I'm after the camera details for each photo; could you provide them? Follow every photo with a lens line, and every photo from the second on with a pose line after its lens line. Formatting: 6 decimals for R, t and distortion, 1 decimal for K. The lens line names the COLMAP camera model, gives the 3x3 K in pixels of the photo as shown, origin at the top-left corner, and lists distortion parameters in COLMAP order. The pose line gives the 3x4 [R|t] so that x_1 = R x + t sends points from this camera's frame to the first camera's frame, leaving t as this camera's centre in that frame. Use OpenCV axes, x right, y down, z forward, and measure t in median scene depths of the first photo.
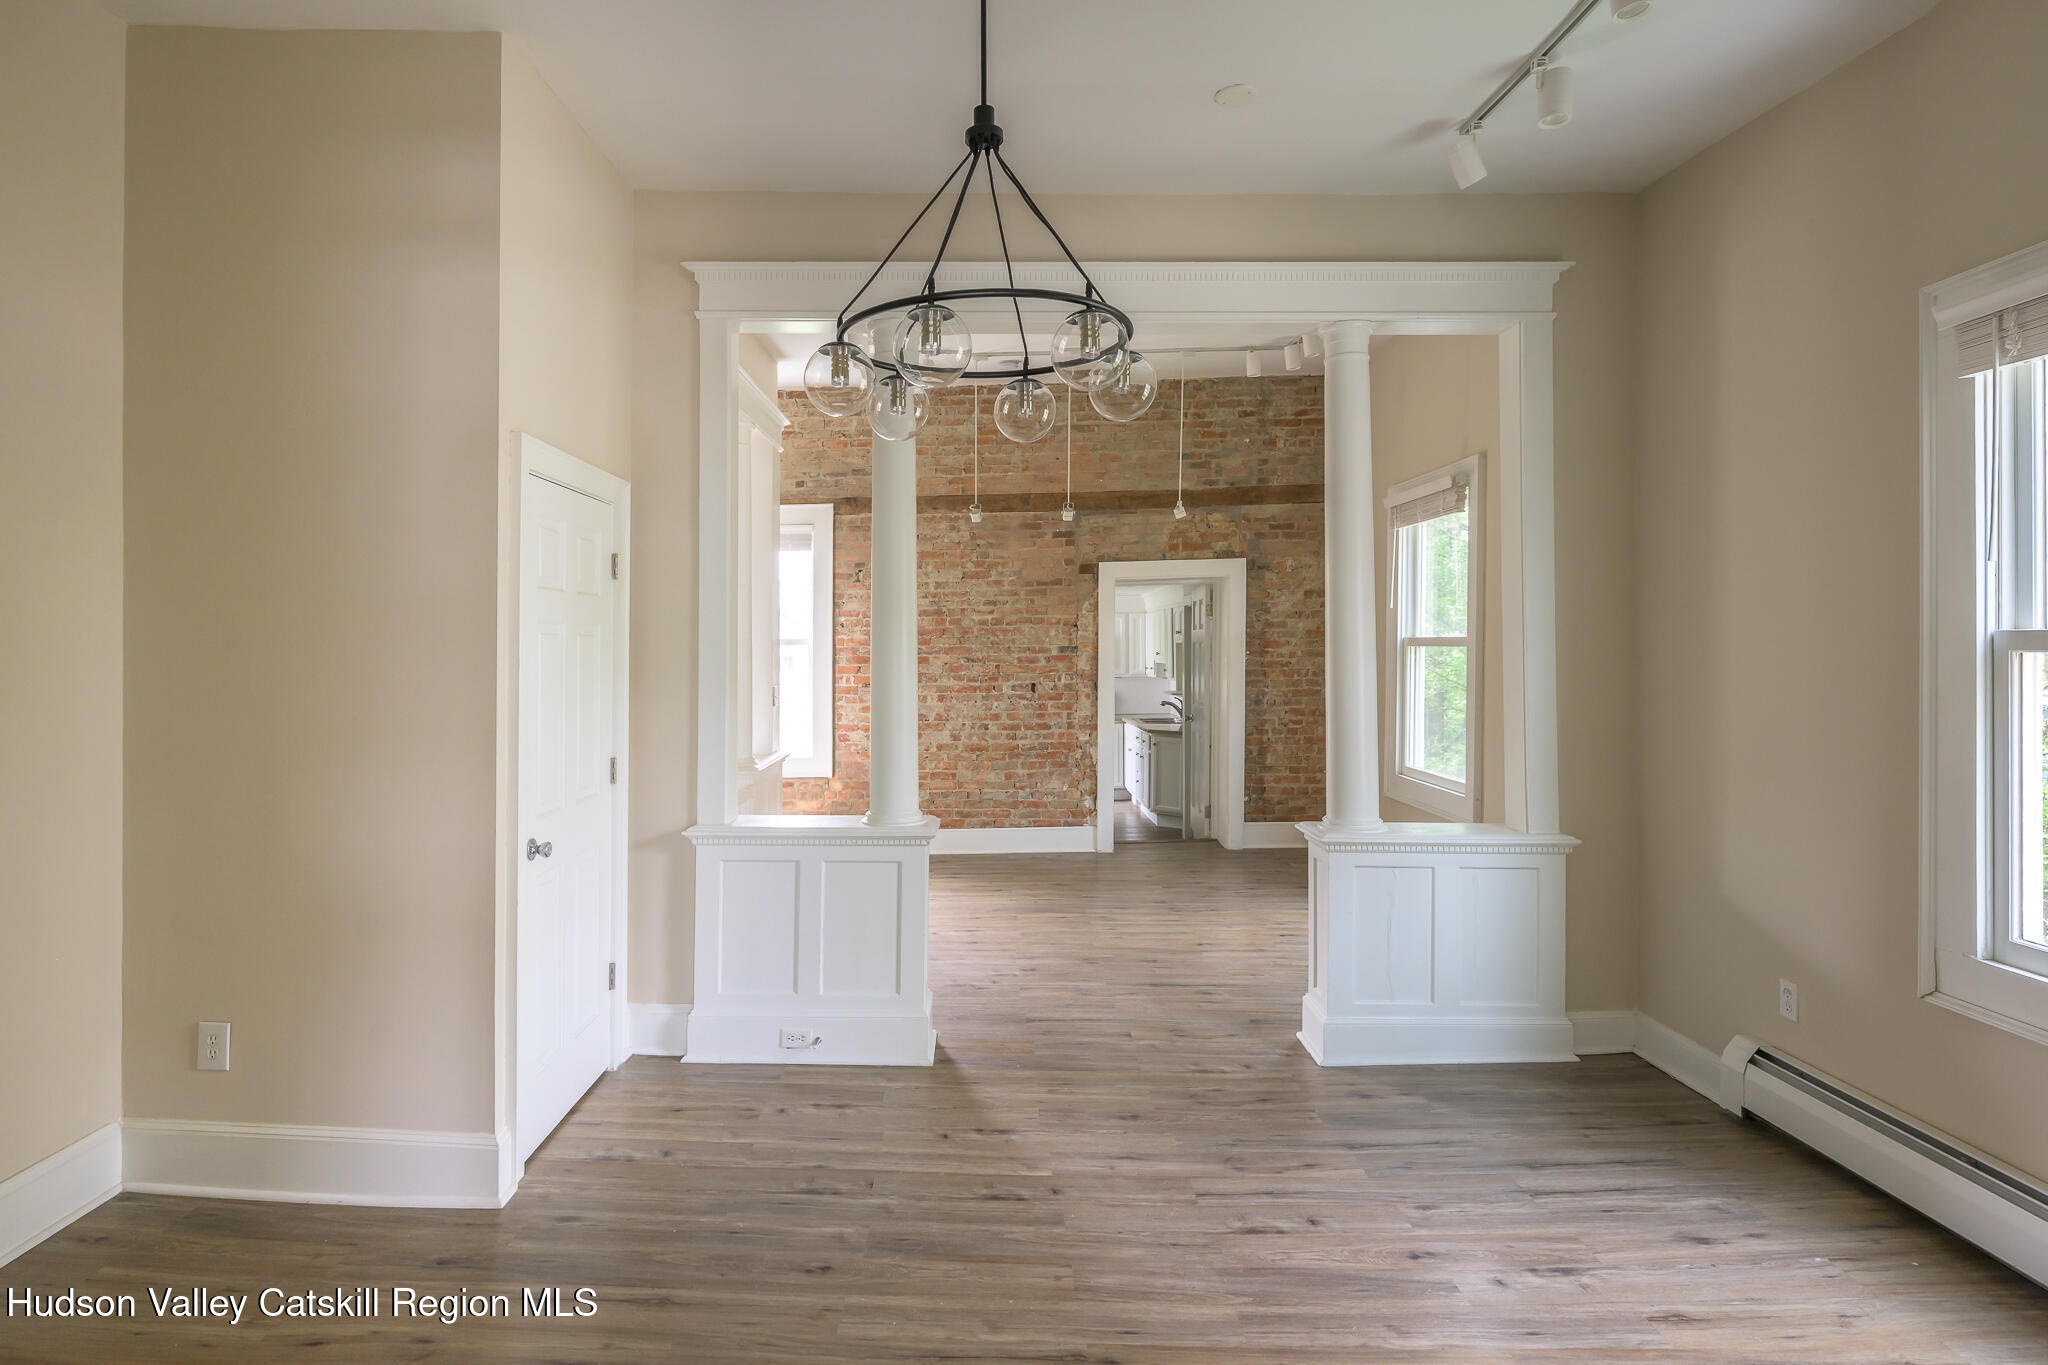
lens RADIAL K [[1074.4, 0, 963.3], [0, 1074.4, 648.9], [0, 0, 1]] dist [-0.003584, -0.000384]
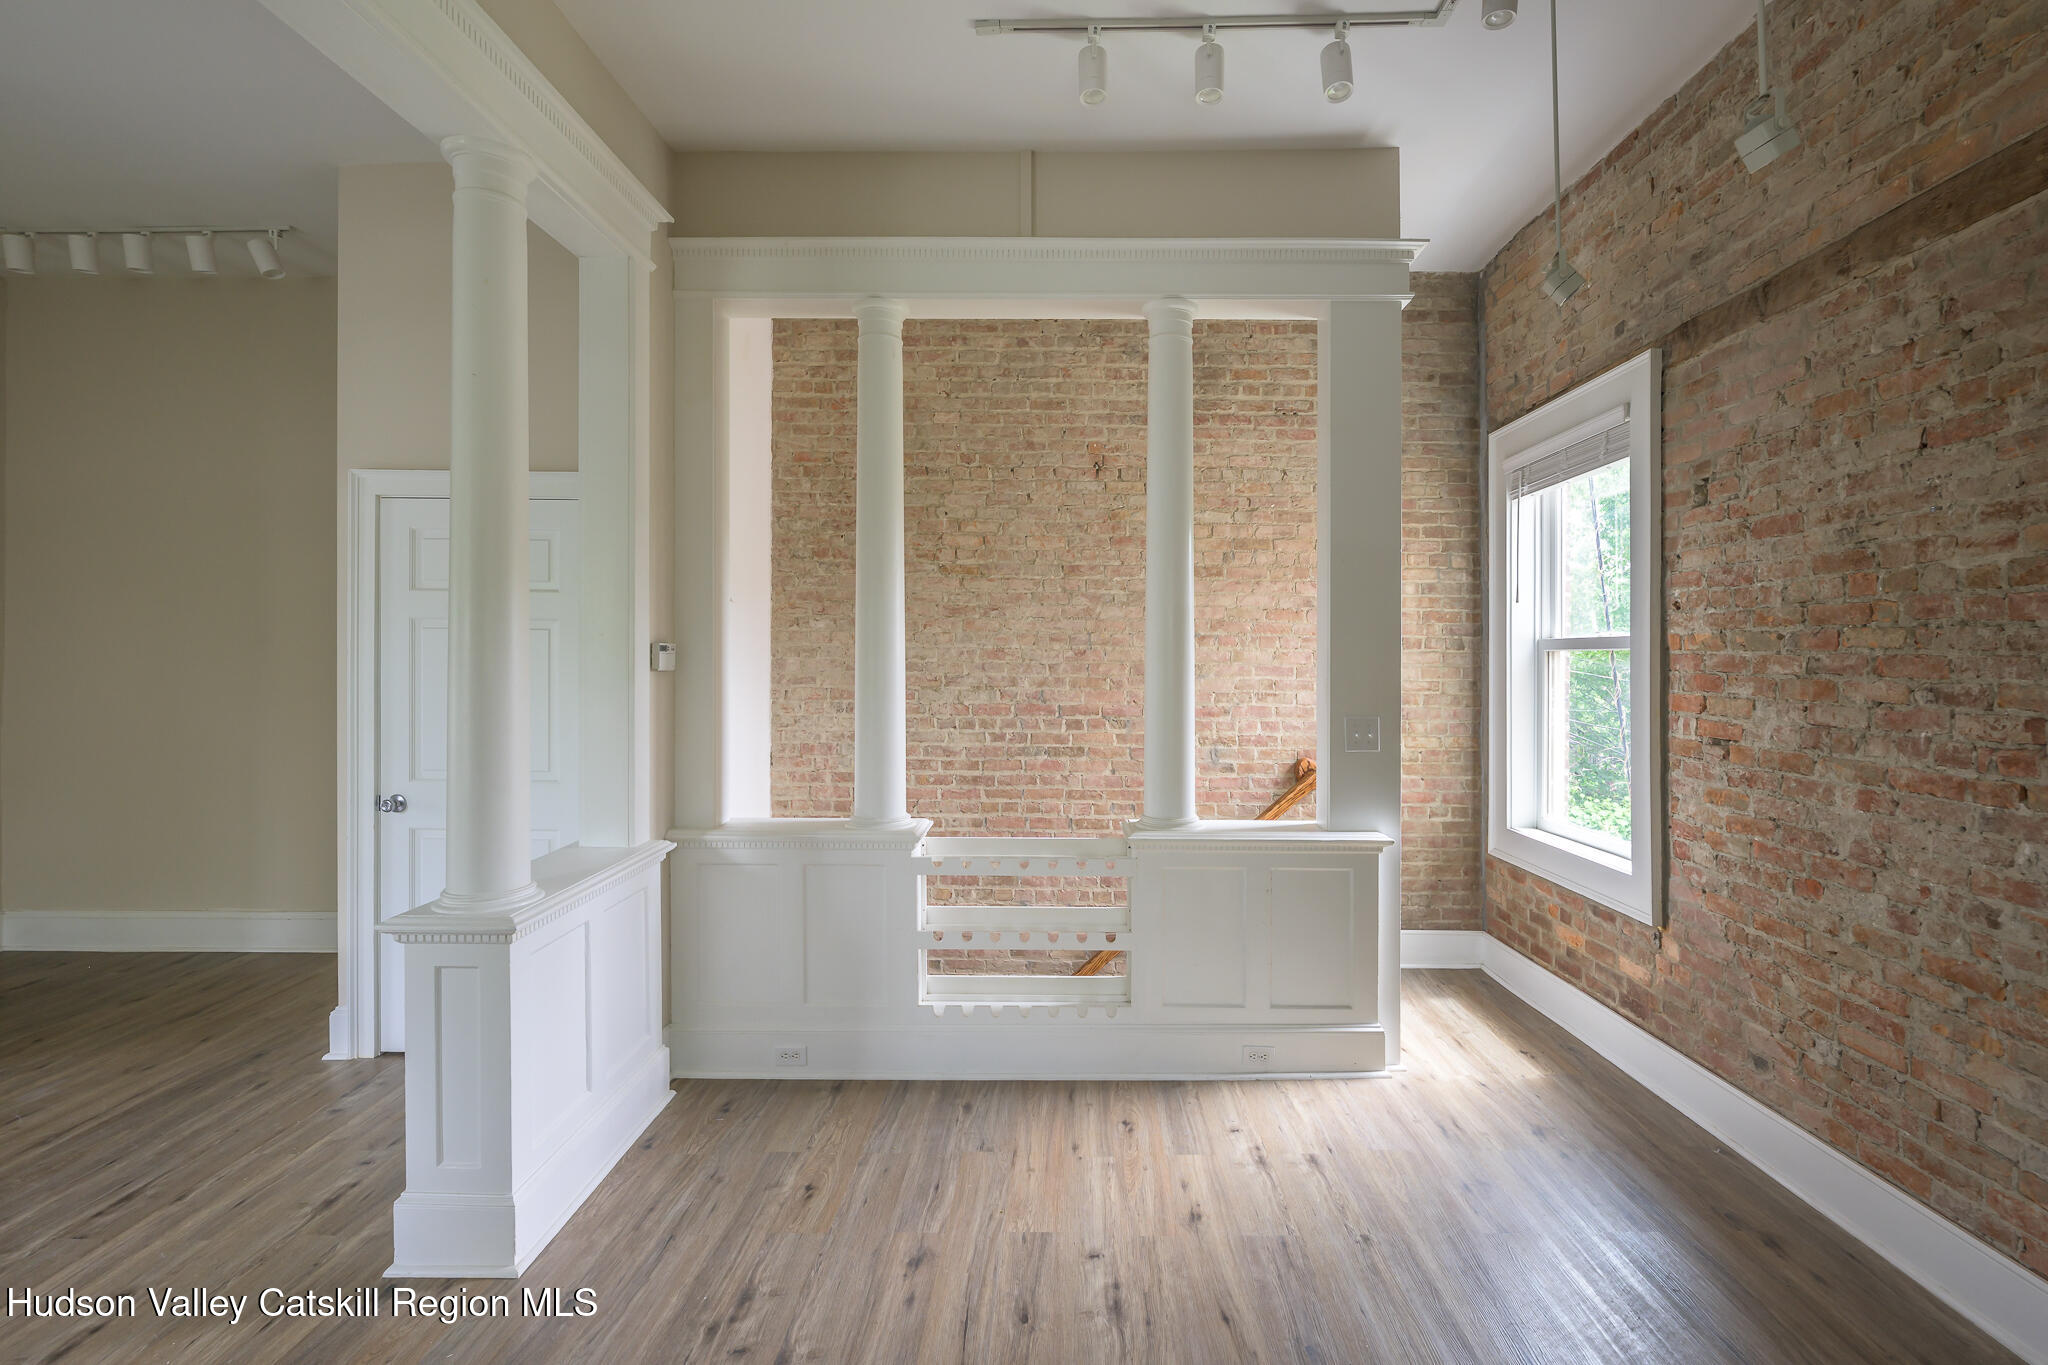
lens RADIAL K [[922.8, 0, 1053.8], [0, 922.8, 669.2], [0, 0, 1]] dist [-0.001640, -0.000368]
pose [[0.019373, 0.025849, -0.999478, 0.298769], [-0.013179, 0.999585, 0.025596, -0.001811], [0.999725, 0.012677, 0.019705, 0.782057]]
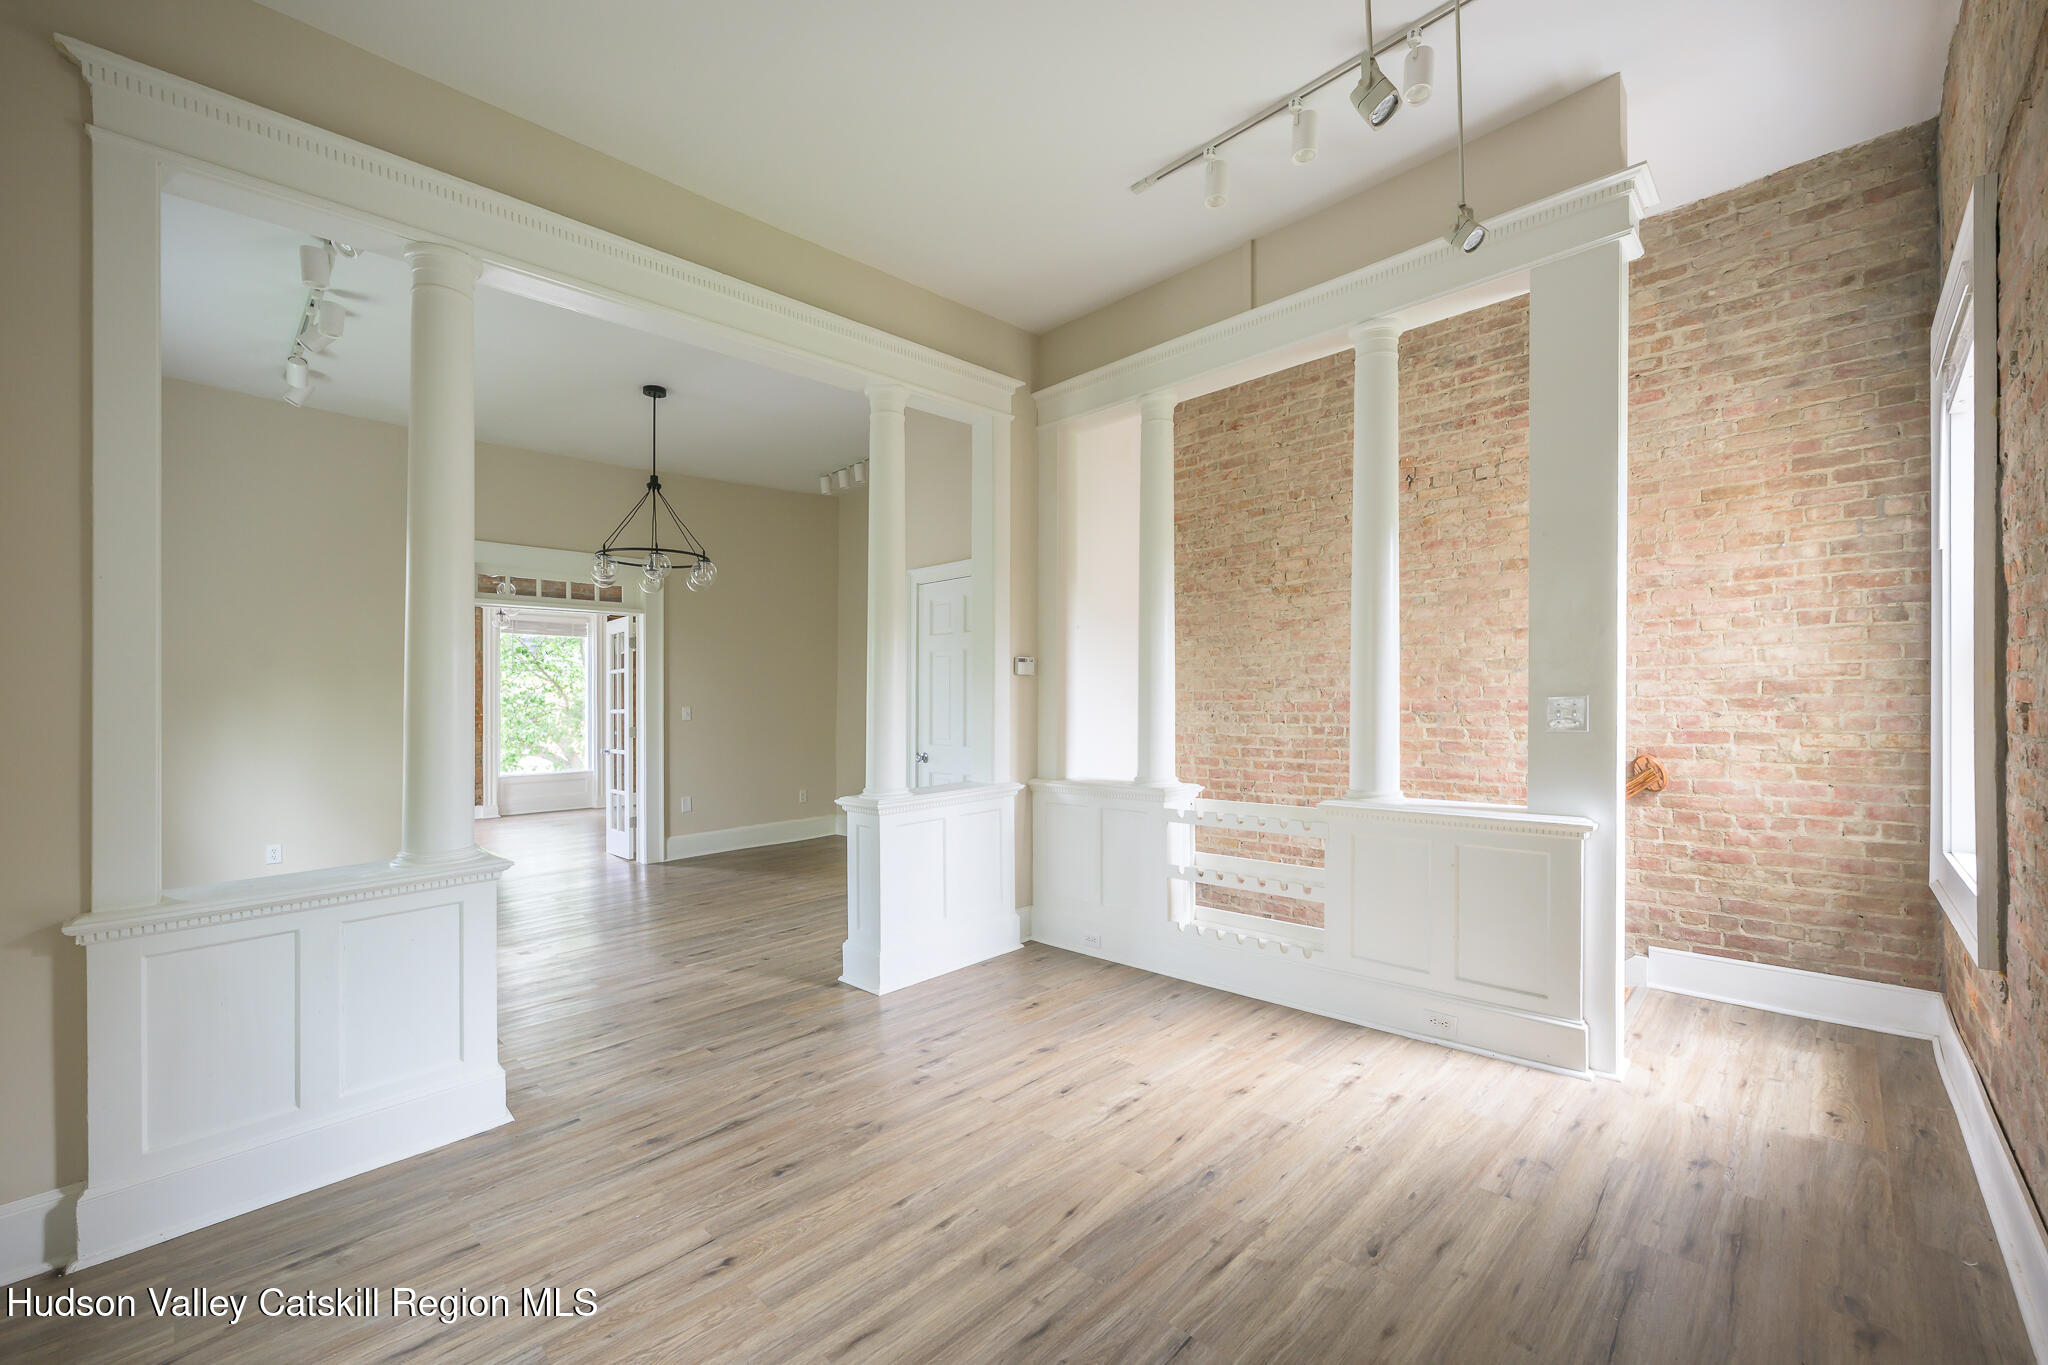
lens RADIAL K [[817.7, 0, 1030.9], [0, 817.7, 701.8], [0, 0, 1]] dist [-0.003294, 0.000625]
pose [[-0.676042, 0.023208, -0.736498, 0.297026], [0.019434, 0.999718, 0.013664, 0.025756], [0.736607, -0.005076, -0.676302, 1.028890]]
